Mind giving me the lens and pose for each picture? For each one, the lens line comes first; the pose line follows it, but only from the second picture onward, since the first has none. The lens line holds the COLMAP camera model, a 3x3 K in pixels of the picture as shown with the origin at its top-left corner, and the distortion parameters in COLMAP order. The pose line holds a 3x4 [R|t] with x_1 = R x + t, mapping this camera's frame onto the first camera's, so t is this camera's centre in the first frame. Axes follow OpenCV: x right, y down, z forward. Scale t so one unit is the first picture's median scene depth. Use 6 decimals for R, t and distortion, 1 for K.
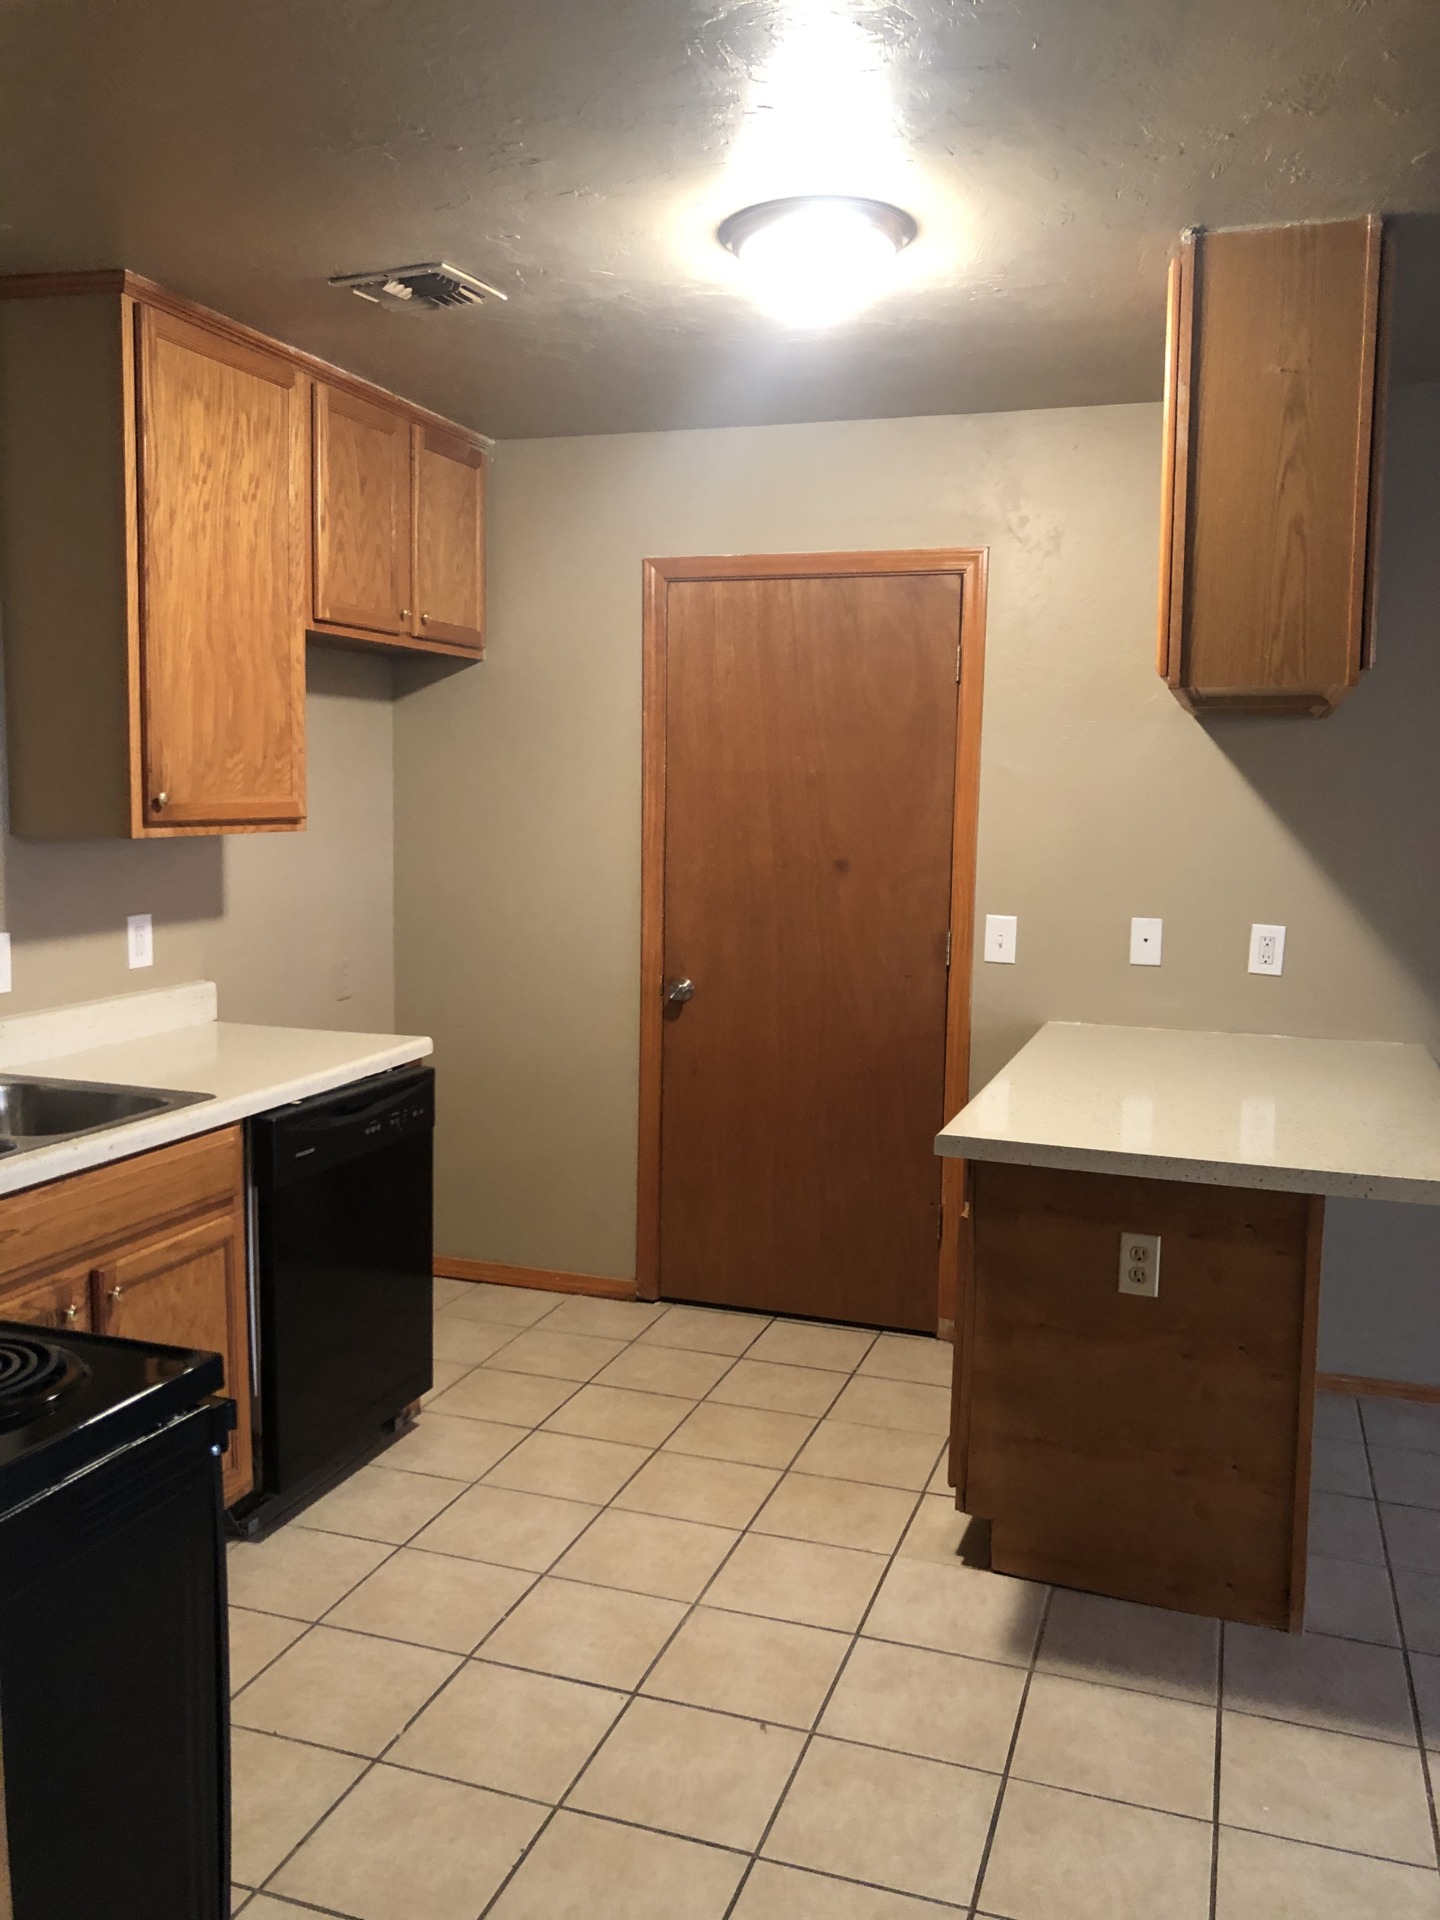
lens RADIAL K [[1567.4, 0, 720.0], [0, 1567.4, 960.0], [0, 0, 1]] dist [0.074351, -0.000440]
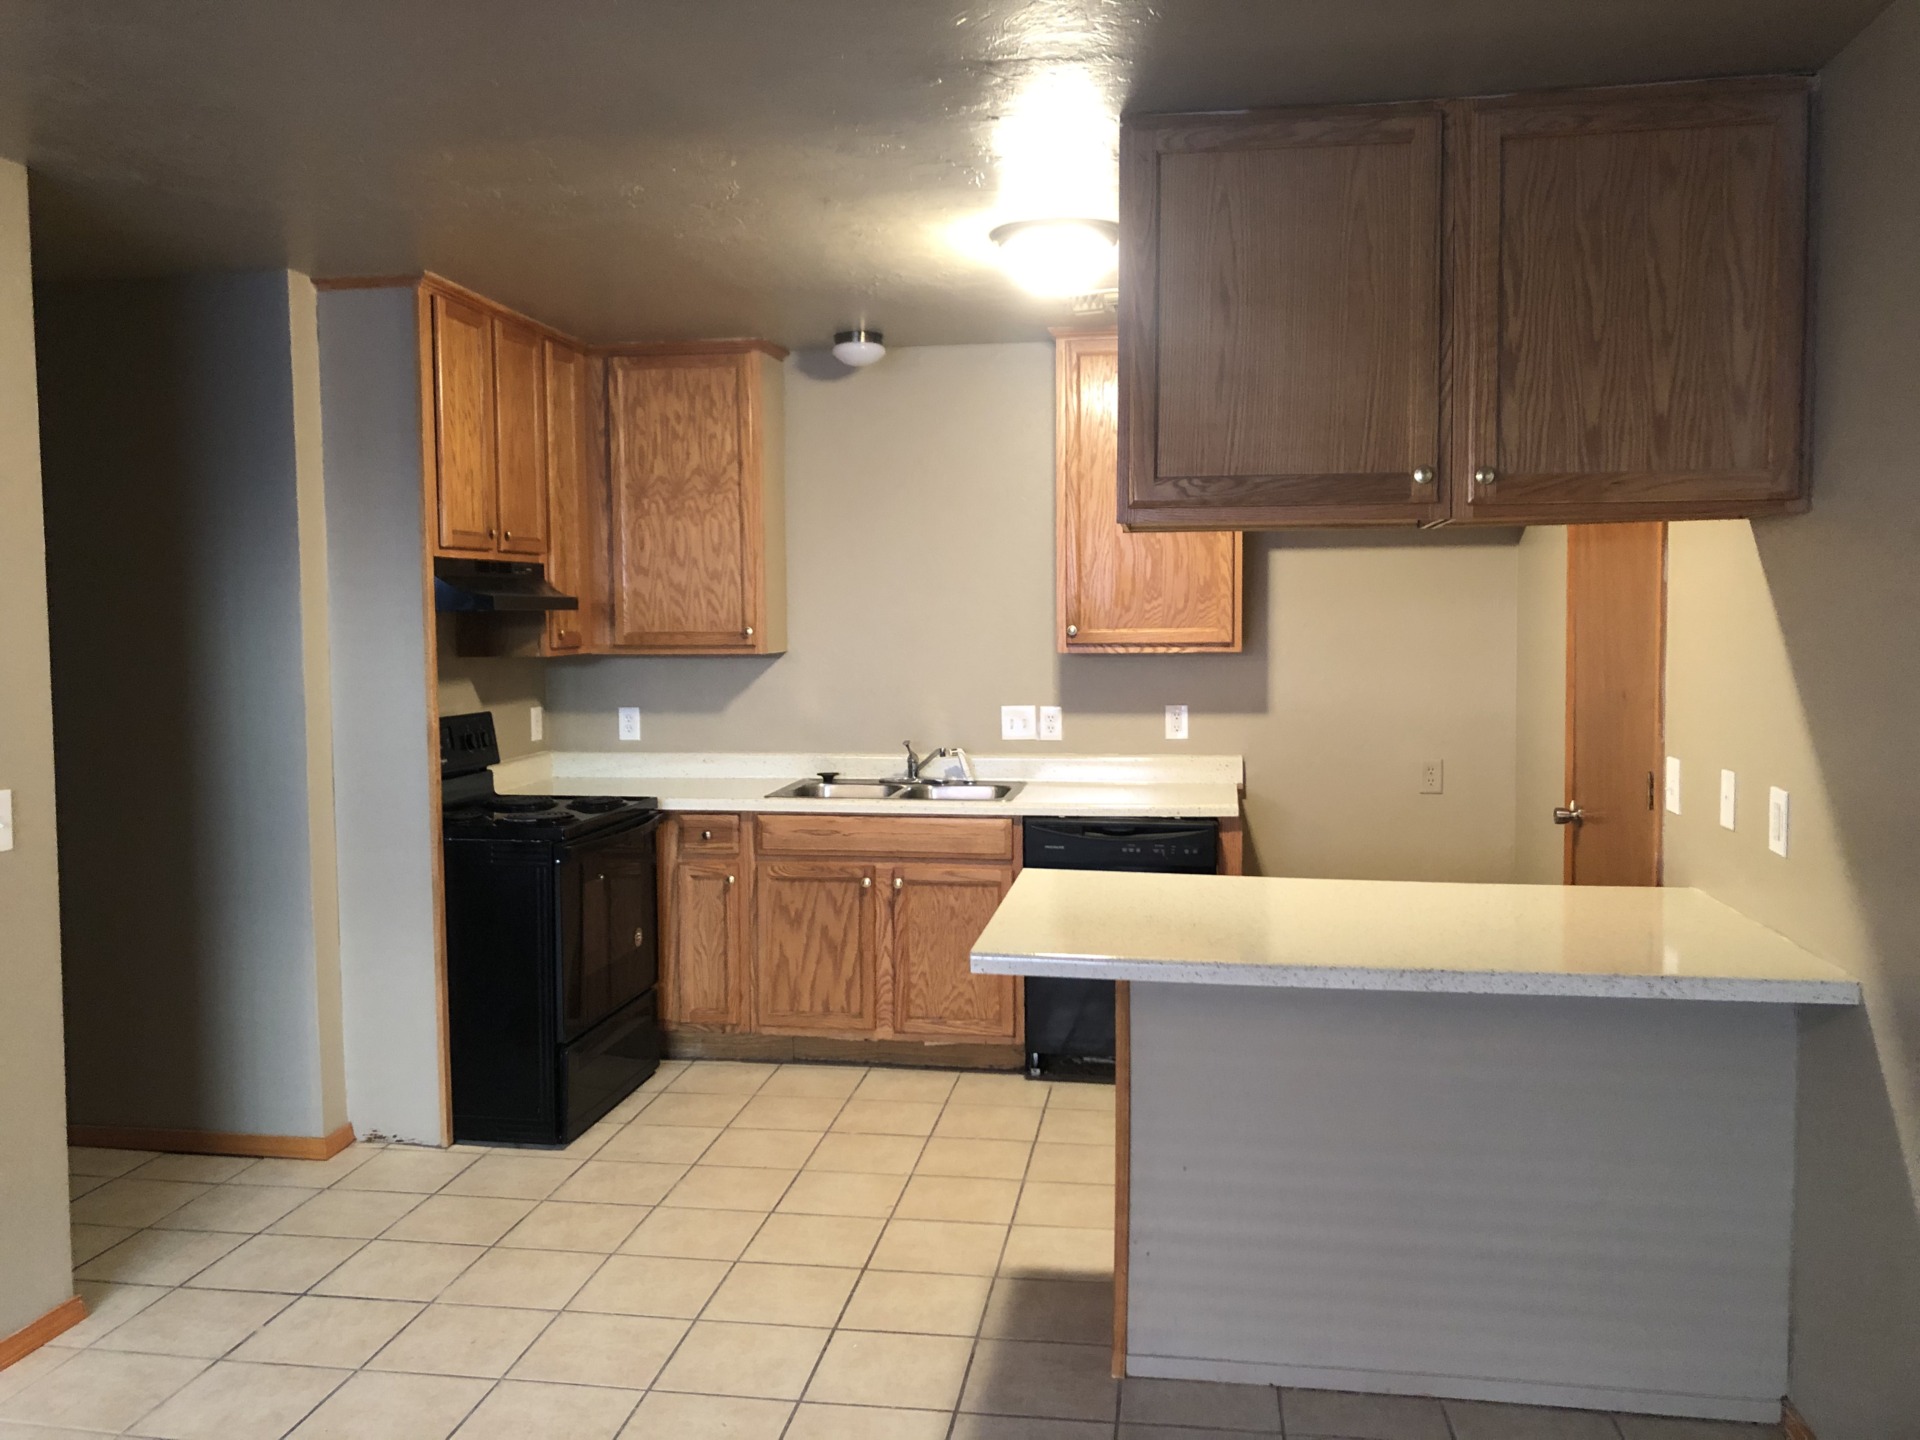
lens RADIAL K [[1567.4, 0, 960.0], [0, 1567.4, 720.0], [0, 0, 1]] dist [0.074351, -0.000440]
pose [[0.174112, 0.047691, -0.983570, 1.190309], [-0.104878, 0.994043, 0.029633, -0.040590], [0.979125, 0.097996, 0.178077, 0.563846]]
